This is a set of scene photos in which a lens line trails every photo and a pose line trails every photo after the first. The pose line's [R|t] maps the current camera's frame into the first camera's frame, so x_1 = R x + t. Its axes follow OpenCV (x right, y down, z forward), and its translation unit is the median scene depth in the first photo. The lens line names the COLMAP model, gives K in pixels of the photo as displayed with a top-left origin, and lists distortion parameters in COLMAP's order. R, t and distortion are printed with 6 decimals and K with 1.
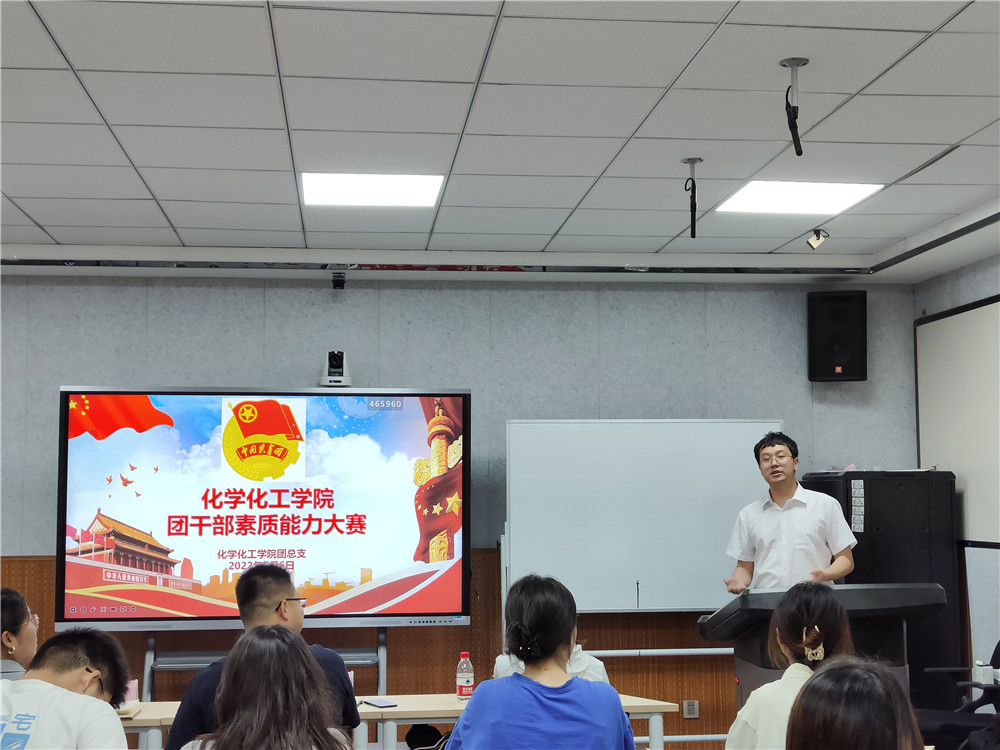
lens RADIAL K [[1380.3, 0, 507.6], [0, 1380.3, 384.9], [0, 0, 1]] dist [0.192723, -0.797963]
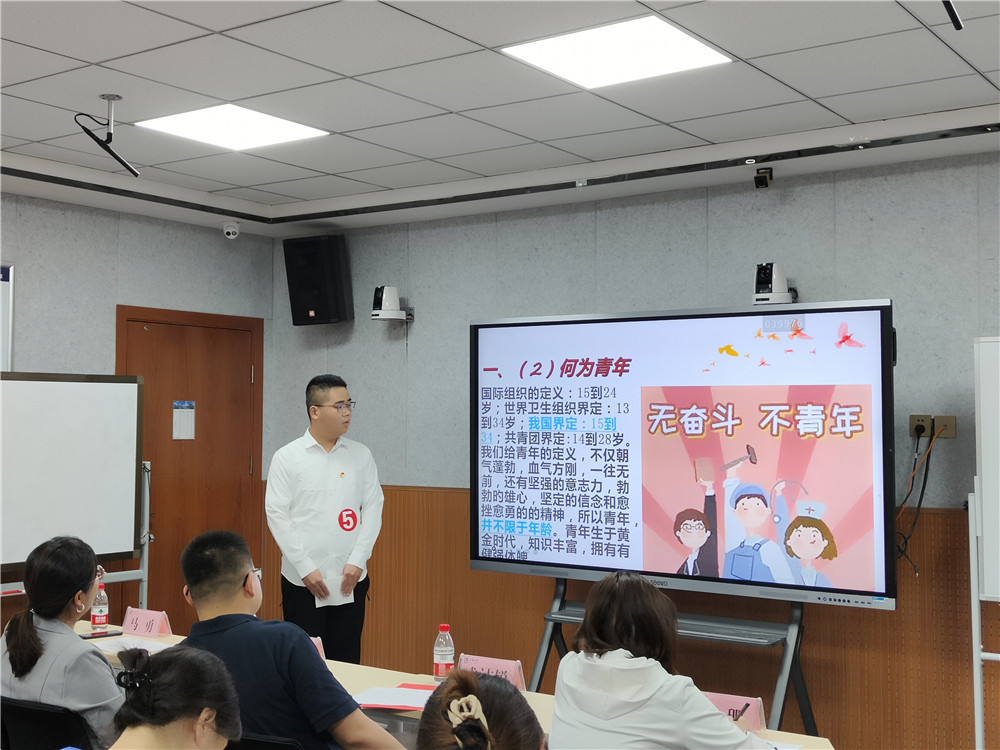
lens RADIAL K [[1249.1, 0, 489.1], [0, 1249.1, 362.7], [0, 0, 1]] dist [0.182088, -0.596668]
pose [[0.739842, -0.023455, -0.672371, 0.257641], [0.045100, 0.998873, 0.014781, 0.016563], [0.671267, -0.041260, 0.740067, 0.320868]]
